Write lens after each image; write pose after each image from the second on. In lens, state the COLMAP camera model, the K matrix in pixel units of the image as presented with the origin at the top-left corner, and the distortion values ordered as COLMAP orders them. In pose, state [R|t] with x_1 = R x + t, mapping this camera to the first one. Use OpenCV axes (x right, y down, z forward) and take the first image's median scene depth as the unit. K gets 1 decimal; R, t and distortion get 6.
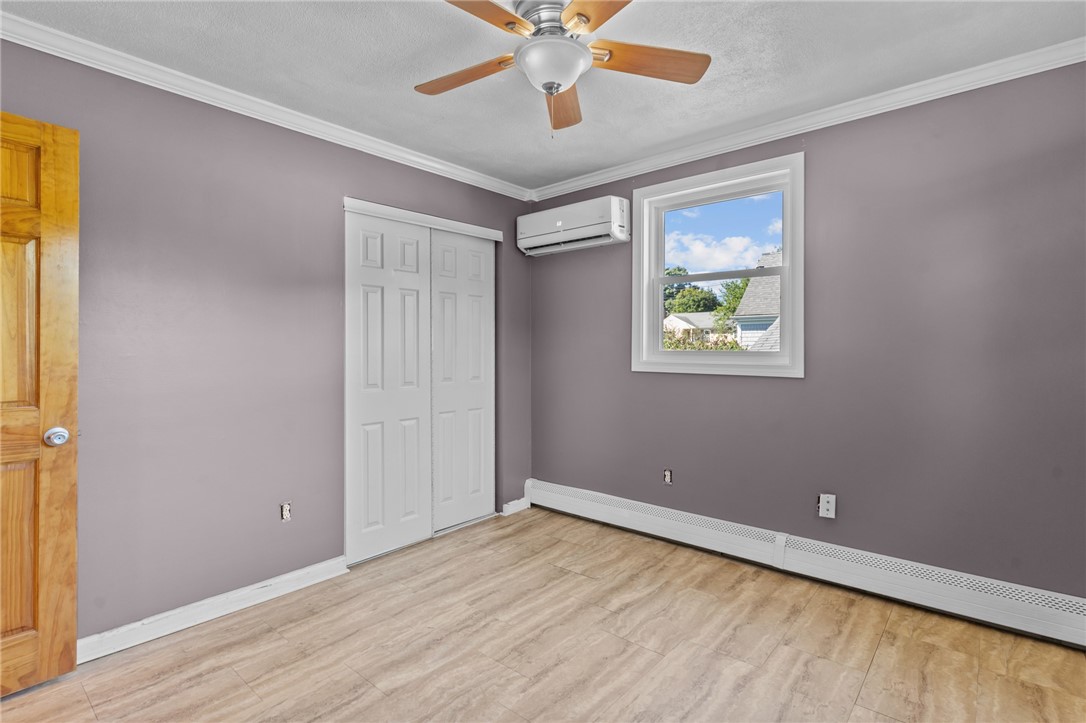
lens RADIAL K [[524.7, 0, 538.6], [0, 524.7, 350.4], [0, 0, 1]] dist [0.002380, 0.000437]
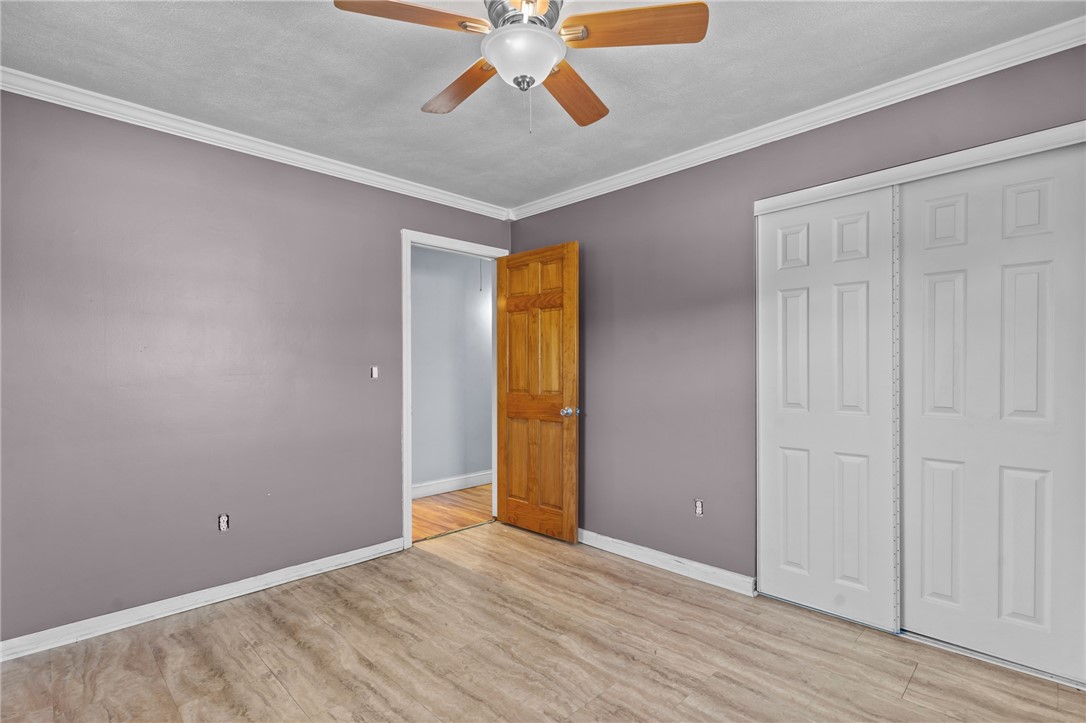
lens RADIAL K [[518.2, 0, 537.4], [0, 518.2, 370.7], [0, 0, 1]] dist [0.001318, 0.000103]
pose [[-0.074756, 0.011815, -0.997132, 0.716101], [0.004064, 0.999925, 0.011544, -0.001218], [0.997194, -0.003190, -0.074798, 0.813747]]
